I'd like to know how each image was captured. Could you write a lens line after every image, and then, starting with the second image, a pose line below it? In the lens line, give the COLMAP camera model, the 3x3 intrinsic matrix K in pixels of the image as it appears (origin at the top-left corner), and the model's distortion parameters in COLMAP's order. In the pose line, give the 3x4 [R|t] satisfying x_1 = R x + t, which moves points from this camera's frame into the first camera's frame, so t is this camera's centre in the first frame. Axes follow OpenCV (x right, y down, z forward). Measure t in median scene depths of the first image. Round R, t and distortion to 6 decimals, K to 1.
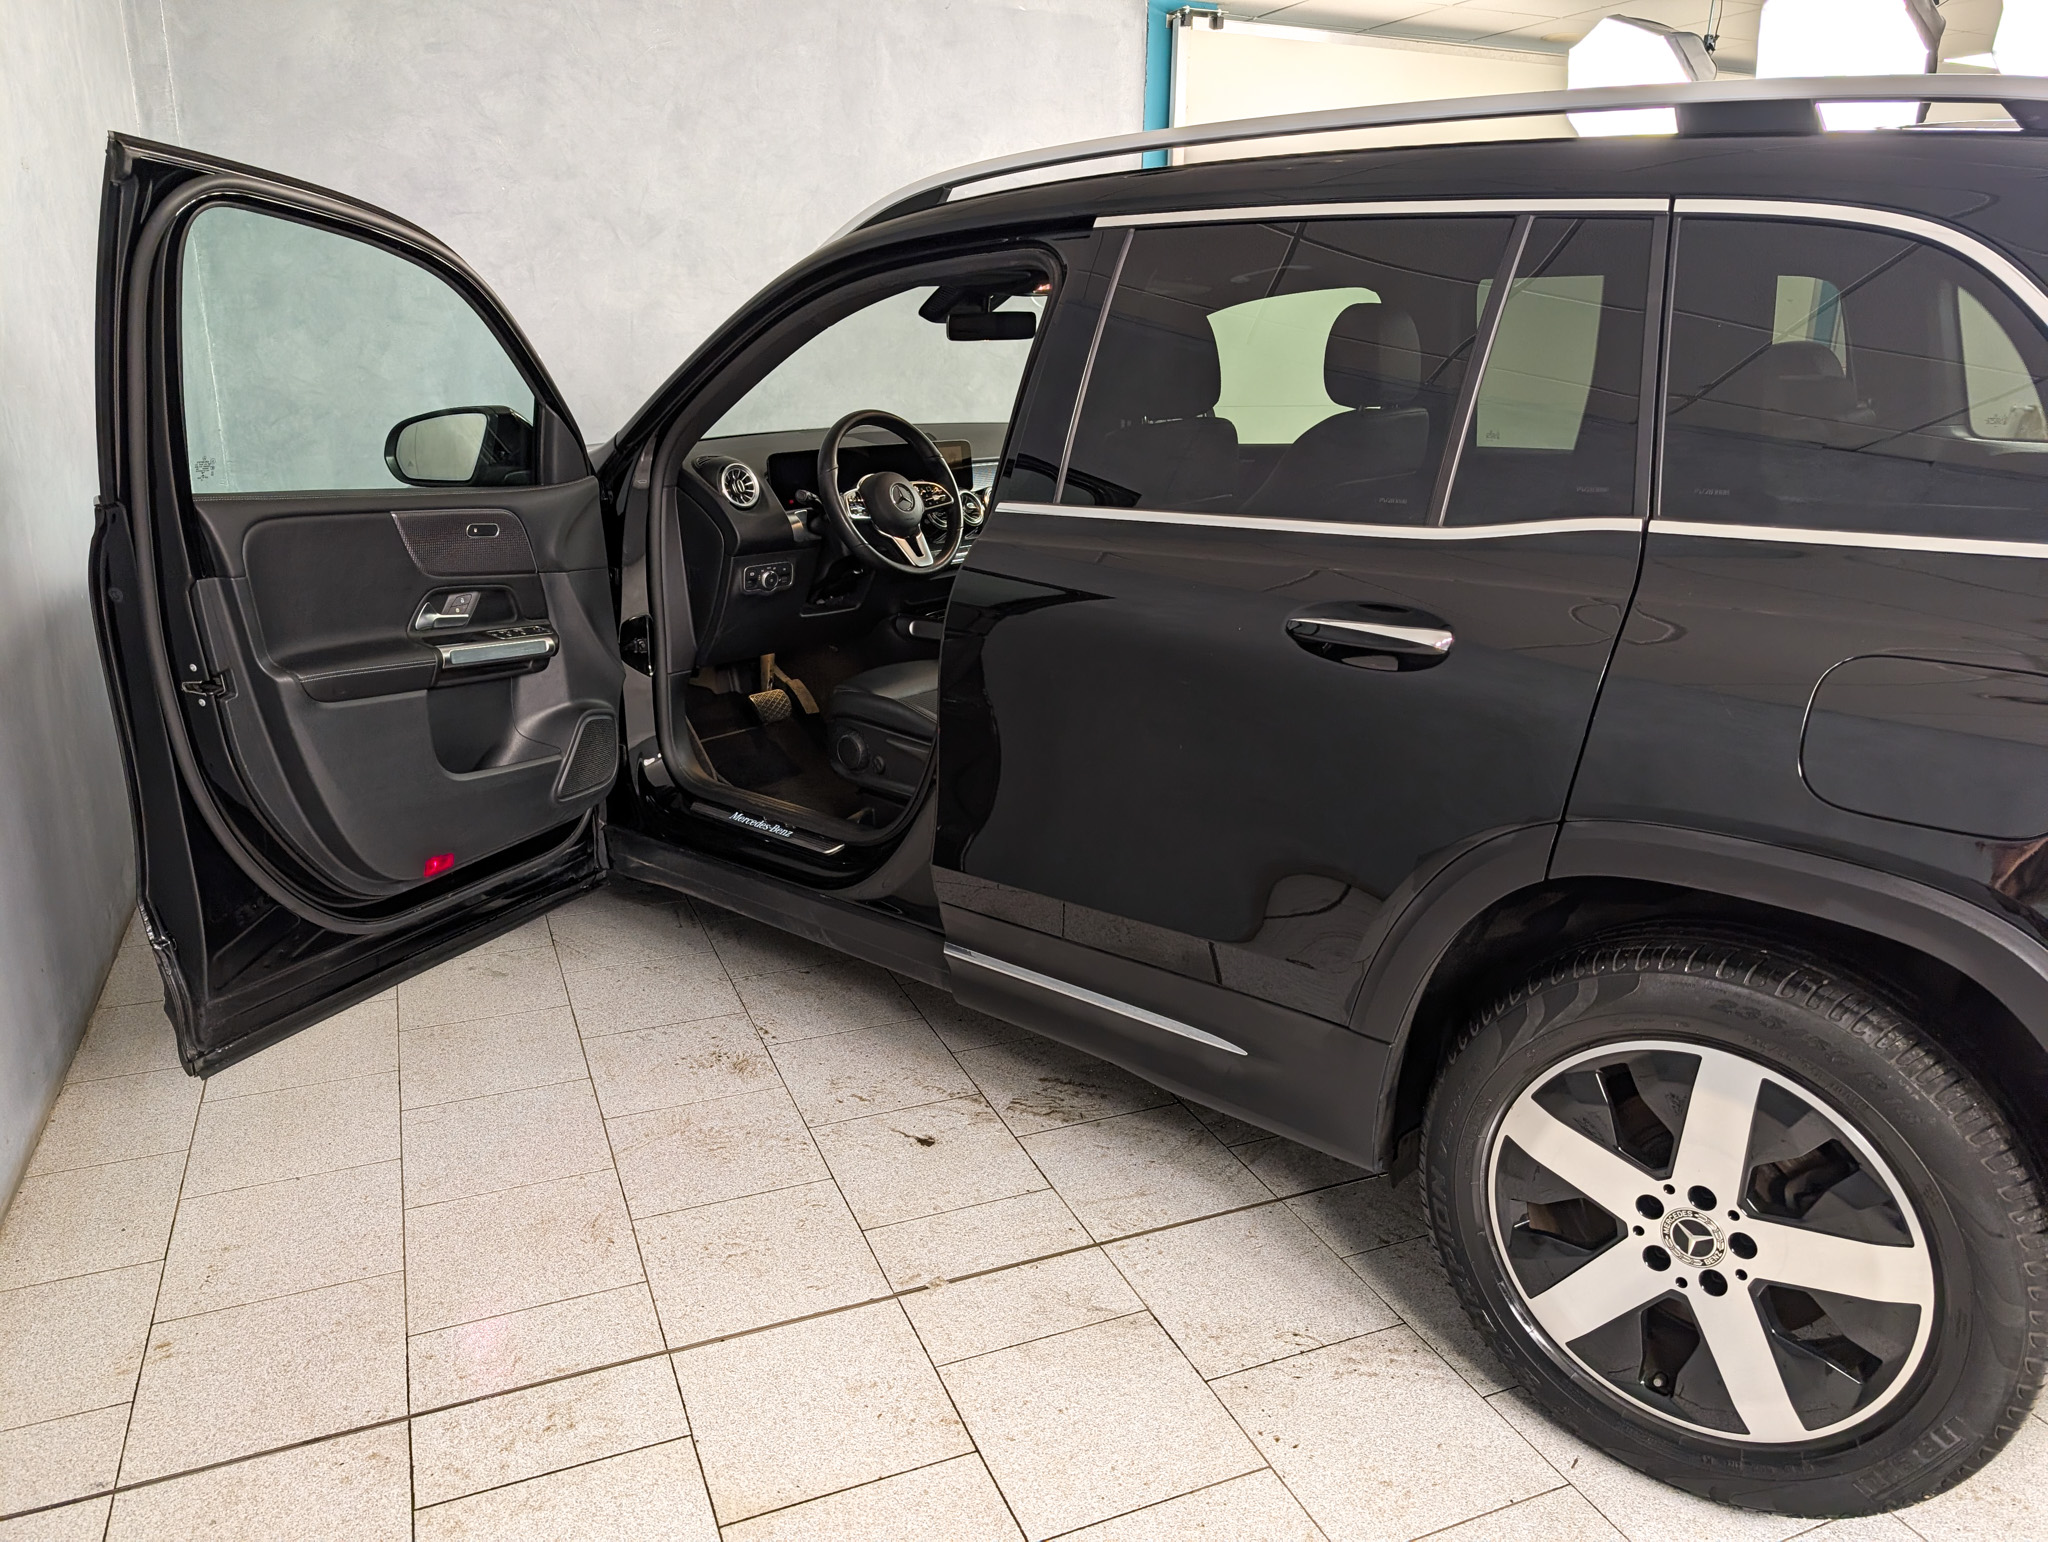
lens RADIAL K [[1455.4, 0, 1024.0], [0, 1455.4, 771.0], [0, 0, 1]] dist [-0.001620, 0.000509]
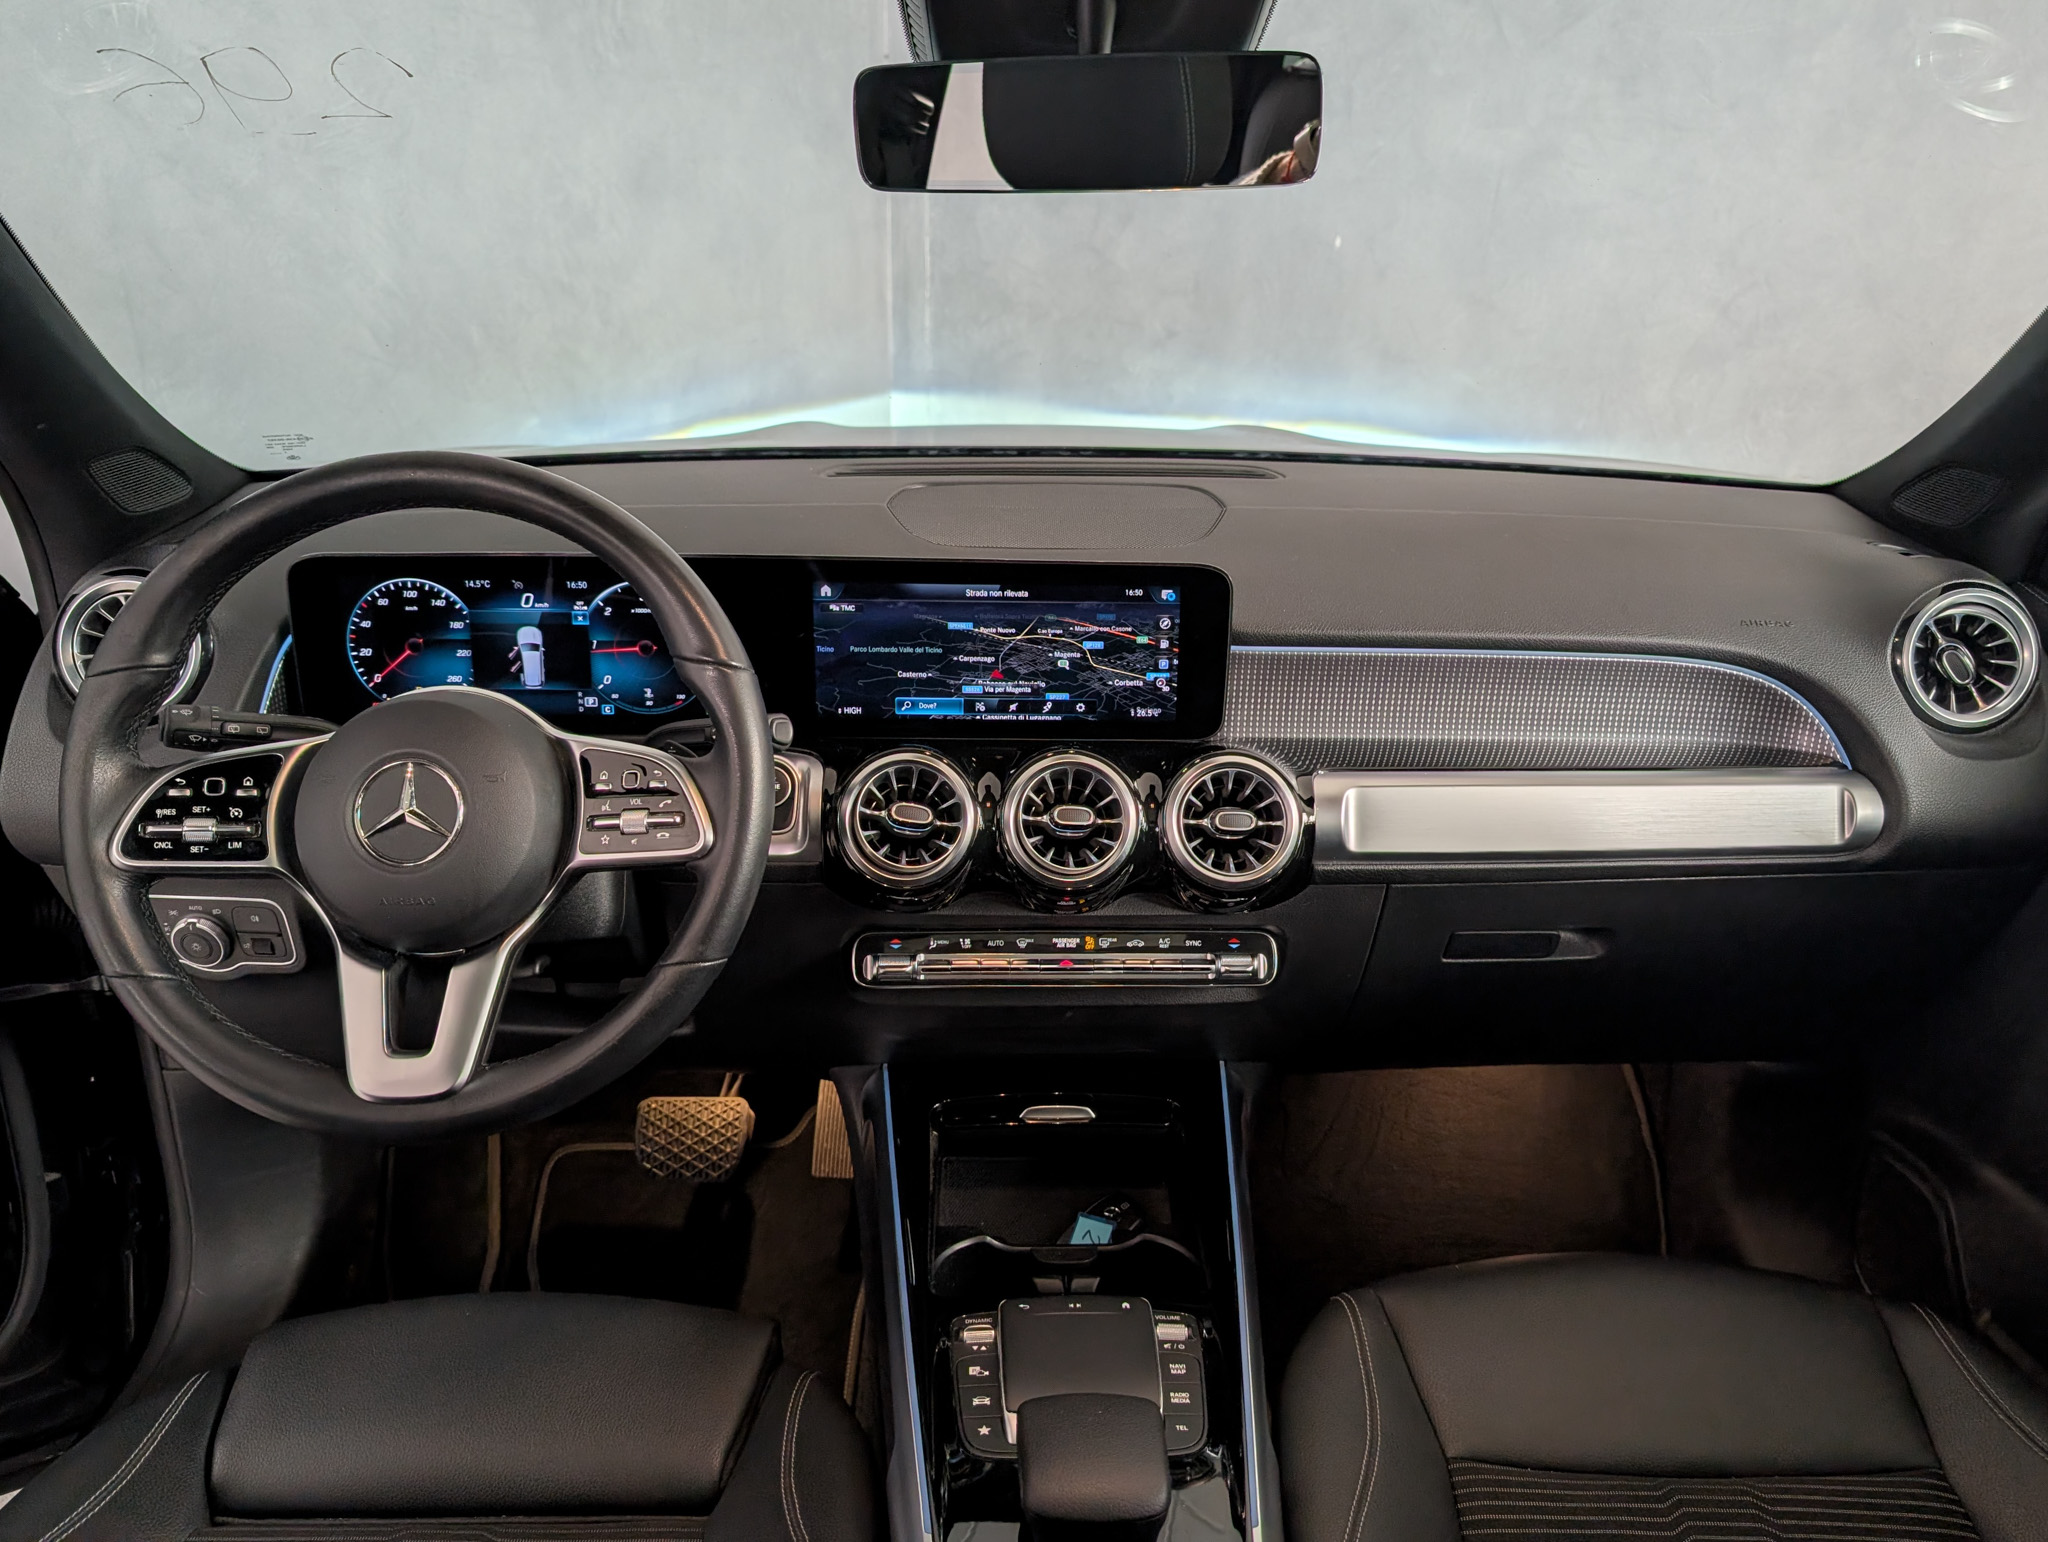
lens RADIAL K [[1489.2, 0, 1064.7], [0, 1489.2, 767.6], [0, 0, 1]] dist [-0.003359, -0.004268]
pose [[0.672100, 0.264075, -0.691770, 0.150926], [-0.222155, 0.963119, 0.151821, -0.232975], [0.706349, 0.051641, 0.705978, 0.808553]]
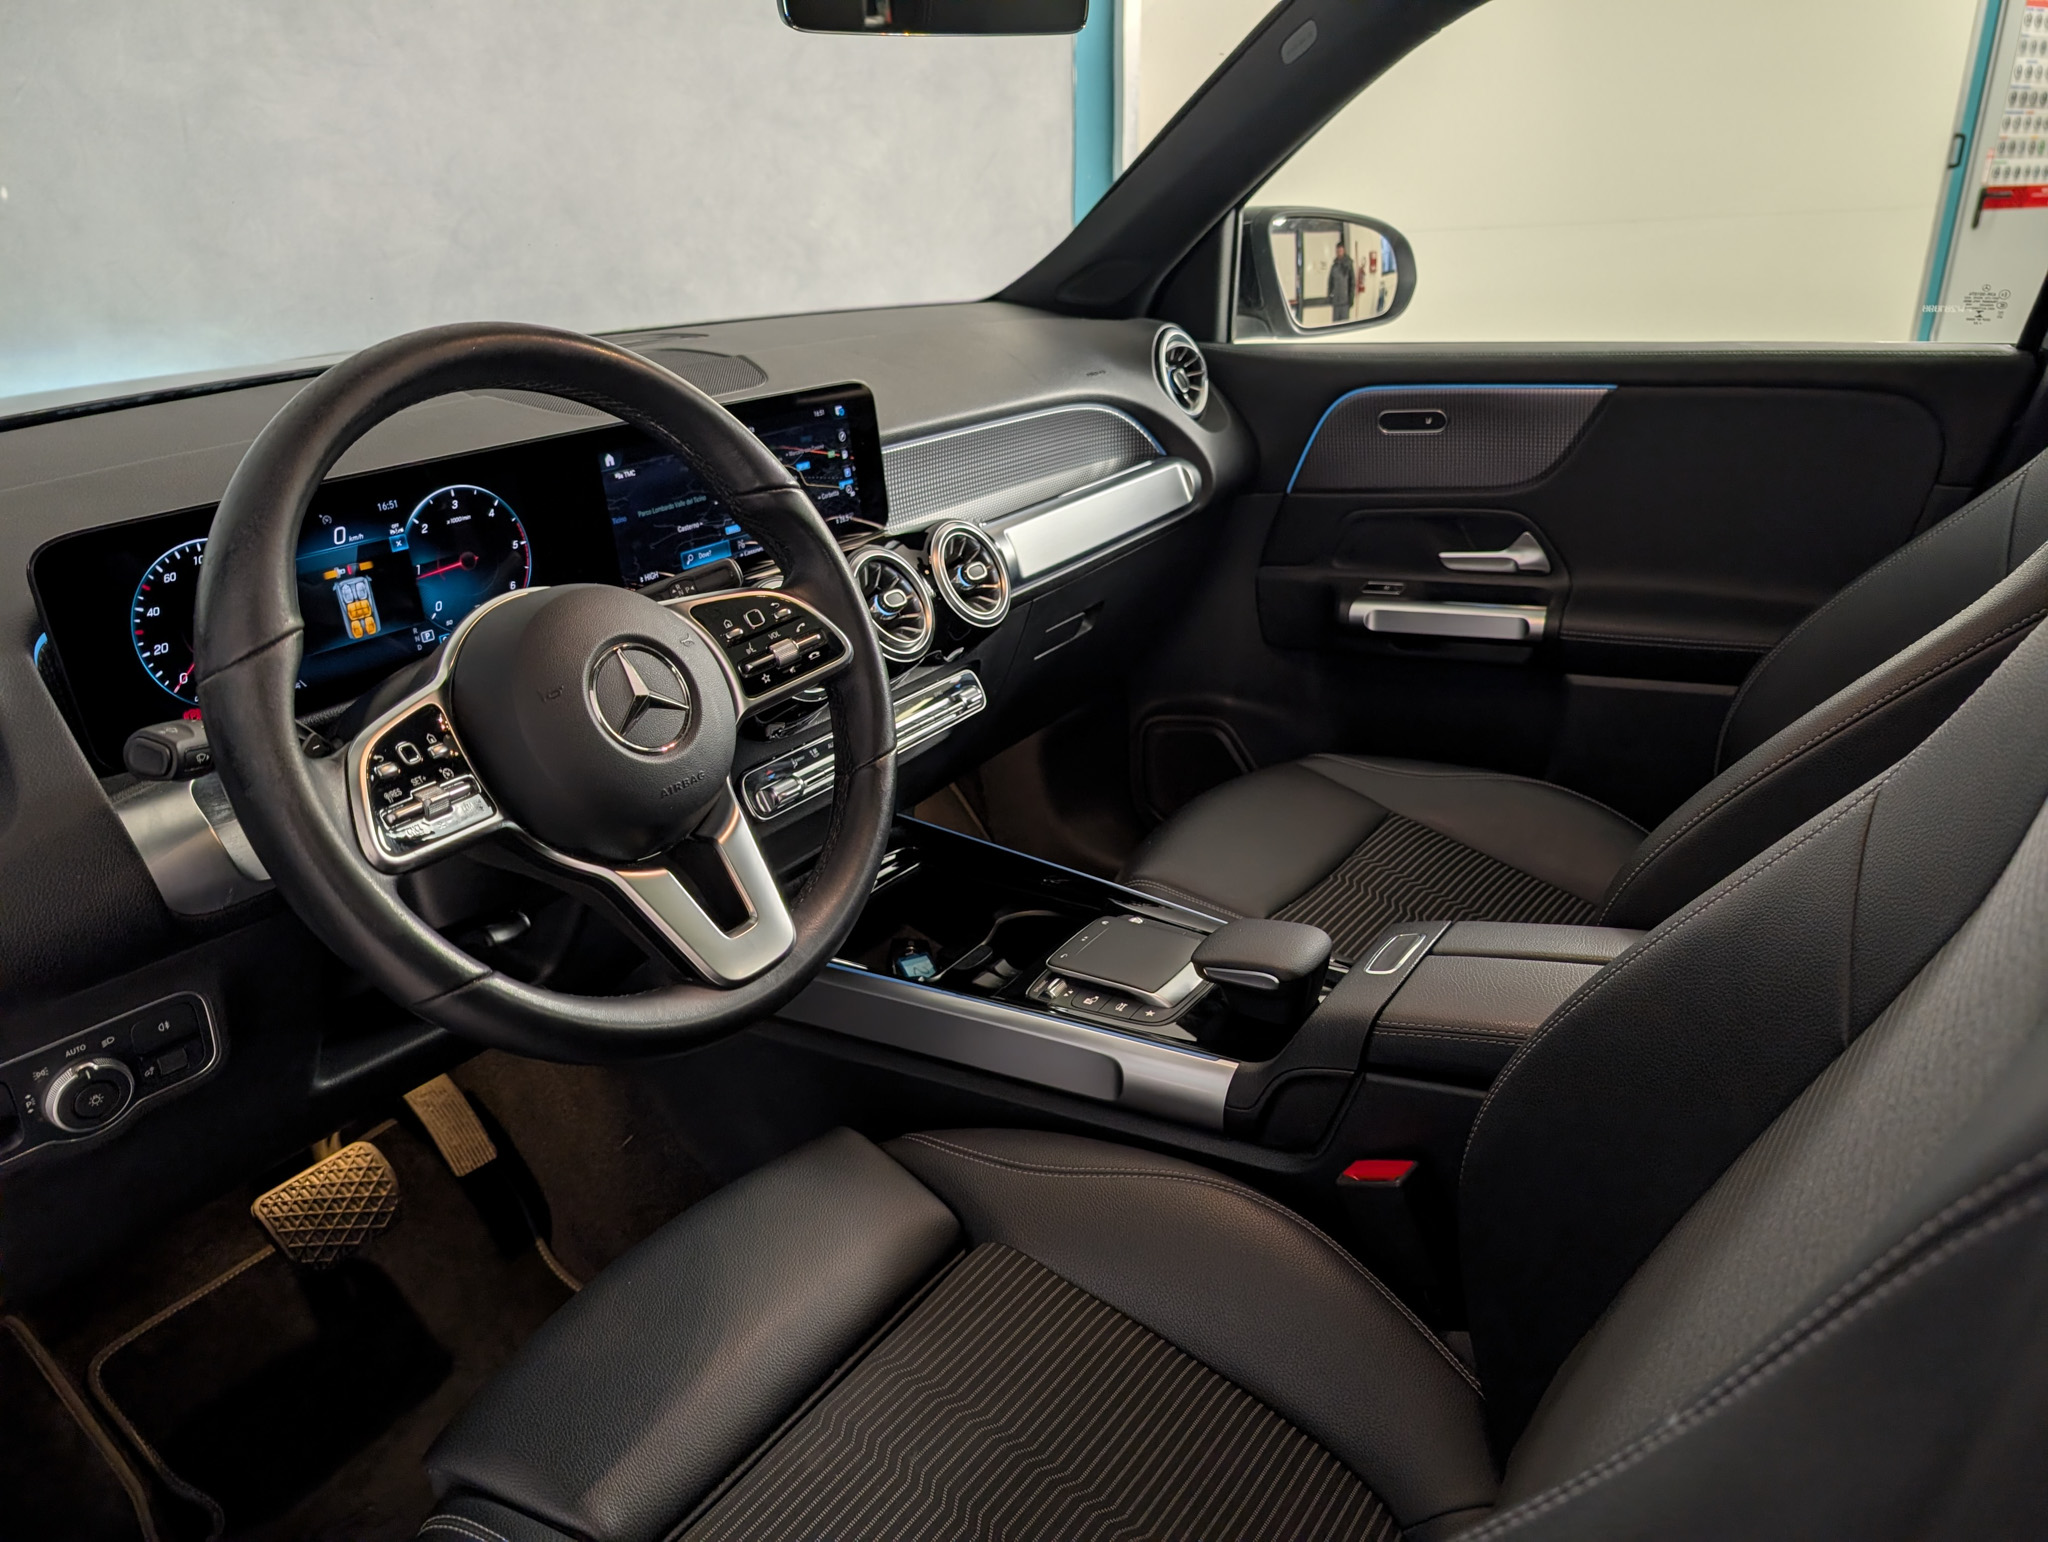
lens RADIAL K [[1455.4, 0, 1024.0], [0, 1455.4, 771.0], [0, 0, 1]] dist [-0.001620, 0.000509]
pose [[0.992869, -0.072883, 0.094338, -0.041158], [0.062681, 0.992289, 0.106924, -0.177174], [-0.101404, -0.100248, 0.989782, 0.684281]]
